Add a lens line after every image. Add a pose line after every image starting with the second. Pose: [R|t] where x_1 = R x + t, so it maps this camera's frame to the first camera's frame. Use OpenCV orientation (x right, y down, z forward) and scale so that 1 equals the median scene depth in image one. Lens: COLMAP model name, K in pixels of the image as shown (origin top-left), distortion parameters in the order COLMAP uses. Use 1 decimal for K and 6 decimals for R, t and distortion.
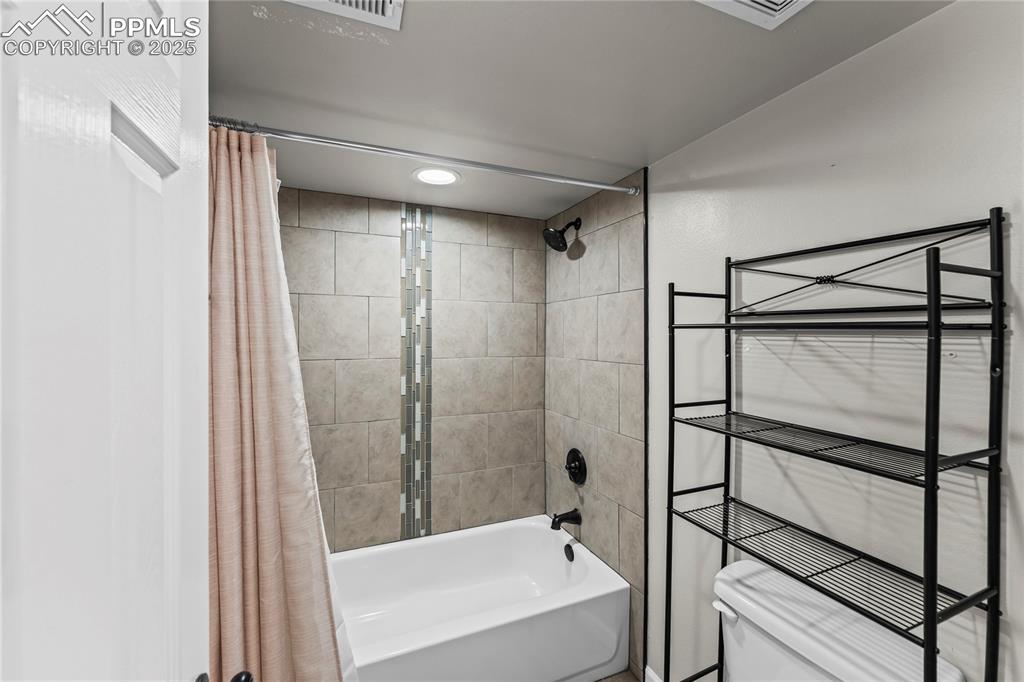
lens RADIAL K [[409.1, 0, 511.5], [0, 409.1, 340.0], [0, 0, 1]] dist [0.001888, 0.000237]
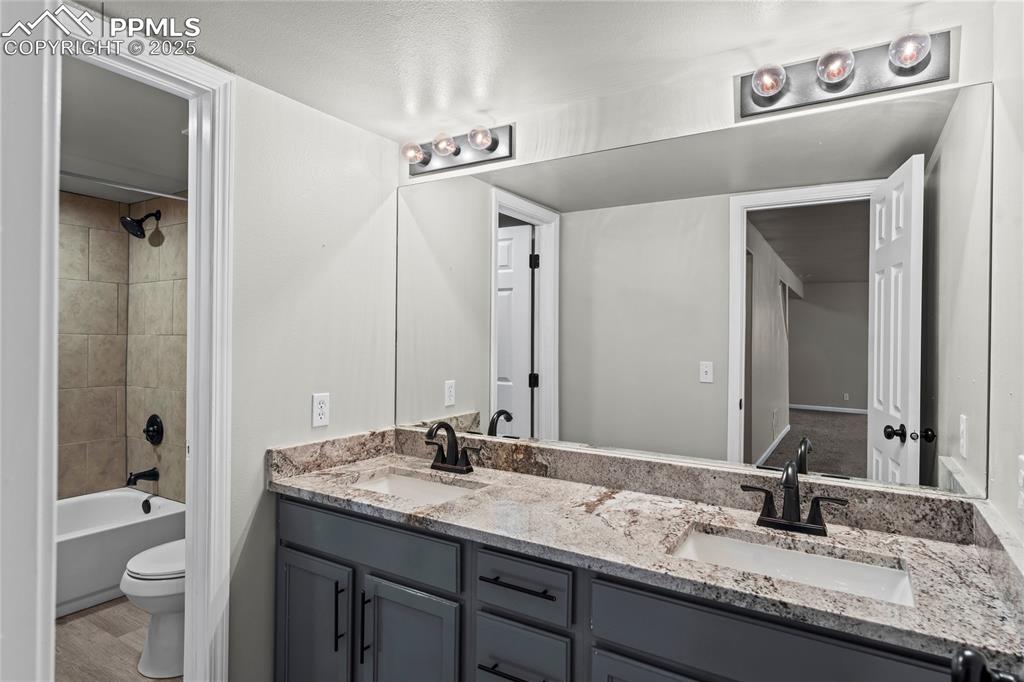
lens RADIAL K [[557.6, 0, 509.1], [0, 557.6, 341.4], [0, 0, 1]] dist [-0.001388, -0.000676]
pose [[0.822207, 0.006280, 0.569154, 0.078501], [-0.005032, 0.999980, -0.003764, 0.060034], [-0.569167, 0.000231, 0.822222, -0.753101]]
